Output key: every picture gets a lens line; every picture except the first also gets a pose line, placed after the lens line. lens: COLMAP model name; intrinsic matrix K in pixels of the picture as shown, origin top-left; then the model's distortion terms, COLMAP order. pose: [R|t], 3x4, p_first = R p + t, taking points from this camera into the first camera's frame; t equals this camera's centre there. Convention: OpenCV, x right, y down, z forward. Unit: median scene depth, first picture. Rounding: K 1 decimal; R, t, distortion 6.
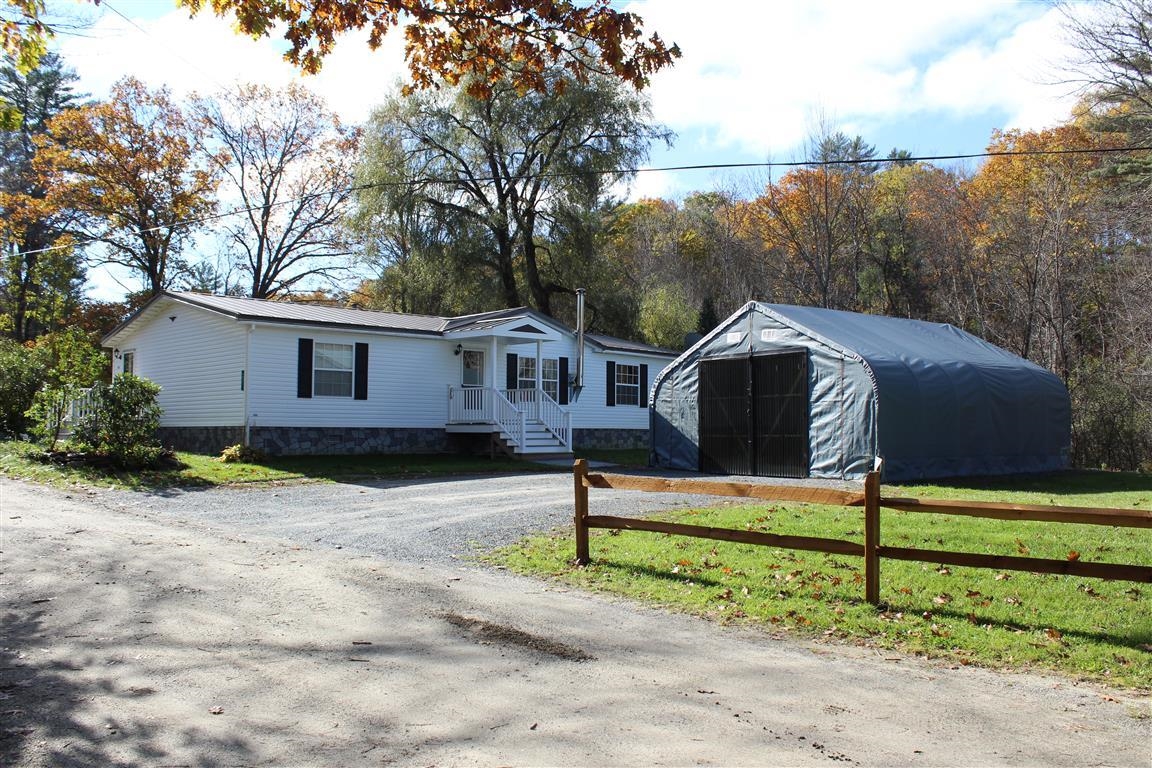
lens RADIAL K [[1004.0, 0, 576.0], [0, 1004.0, 384.0], [0, 0, 1]] dist [-0.160884, 0.186800]
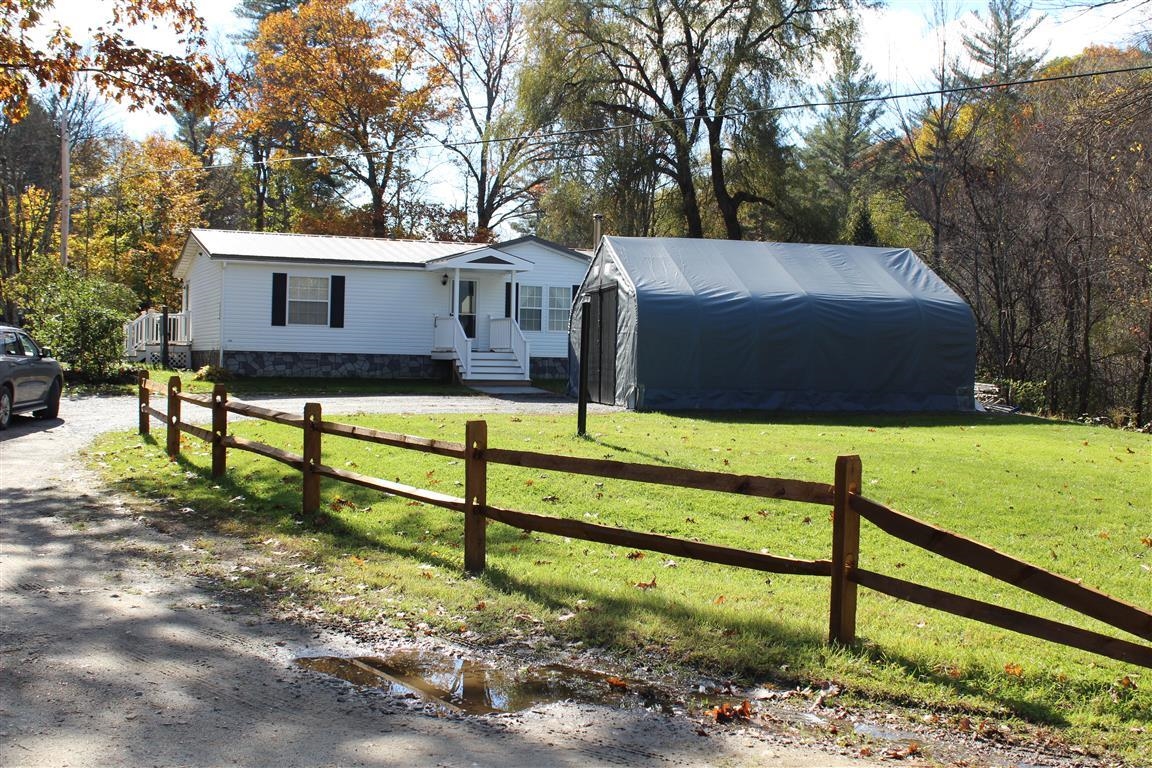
lens RADIAL K [[1428.0, 0, 576.0], [0, 1428.0, 384.0], [0, 0, 1]] dist [-0.019069, -0.019255]
pose [[0.917711, 0.022478, -0.396611, 0.612402], [-0.000264, 0.998432, 0.055975, -0.009779], [0.397248, -0.051265, 0.916278, -0.317672]]
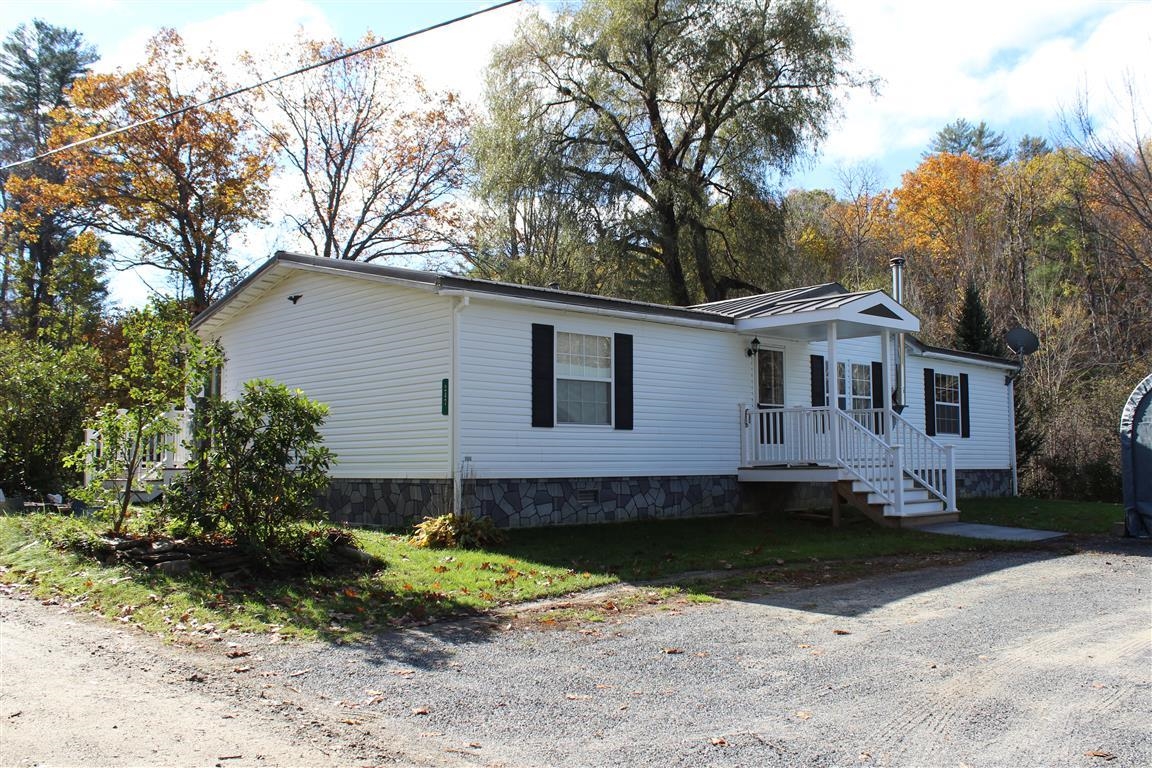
lens RADIAL K [[1075.4, 0, 576.0], [0, 1075.4, 384.0], [0, 0, 1]] dist [-0.136891, 0.180016]
pose [[0.999241, -0.011679, -0.037158, -0.207822], [0.010631, 0.999544, -0.028277, 0.006099], [0.037471, 0.027861, 0.998909, 0.341730]]
